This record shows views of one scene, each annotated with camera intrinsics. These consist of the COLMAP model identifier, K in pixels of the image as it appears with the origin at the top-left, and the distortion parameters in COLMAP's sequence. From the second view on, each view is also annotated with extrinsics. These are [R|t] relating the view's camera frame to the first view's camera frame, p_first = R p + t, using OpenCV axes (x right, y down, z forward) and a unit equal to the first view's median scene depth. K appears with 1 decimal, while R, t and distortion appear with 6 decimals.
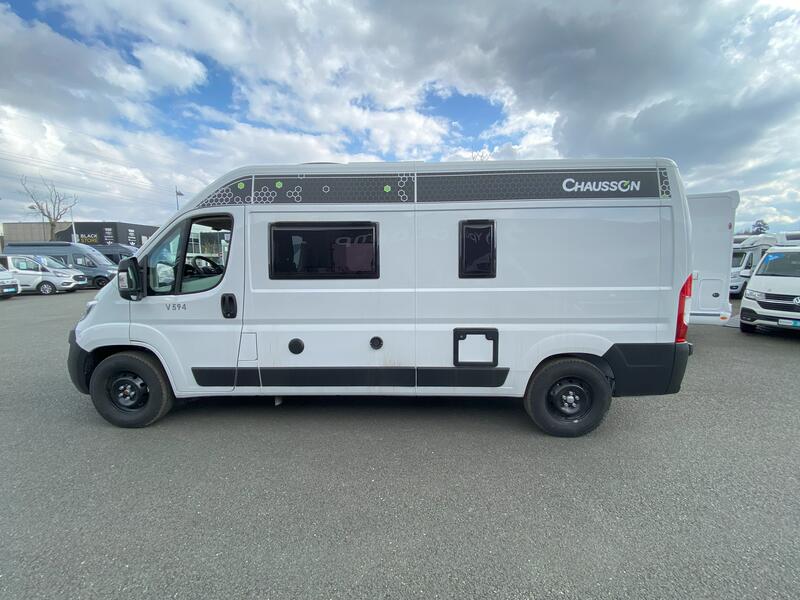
lens RADIAL K [[301.0, 0, 363.0], [0, 301.0, 304.0], [0, 0, 1]] dist [0.000153, -0.000007]
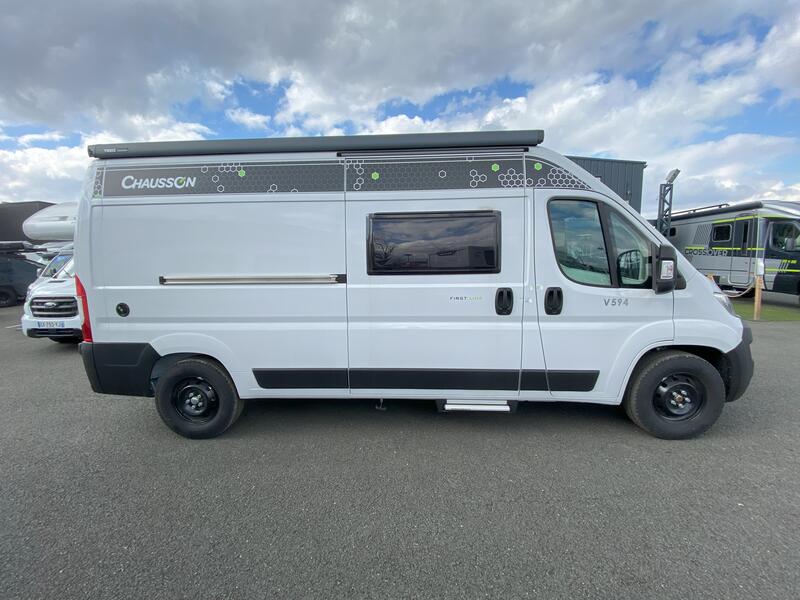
lens RADIAL K [[326.3, 0, 400.0], [0, 326.3, 300.0], [0, 0, 1]] dist [0.000743, -0.008786]
pose [[0.999290, -0.000242, 0.037682, -0.240875], [0.000243, 1.000000, 0.000000, 0.000716], [-0.037682, 0.000009, 0.999290, 0.013031]]
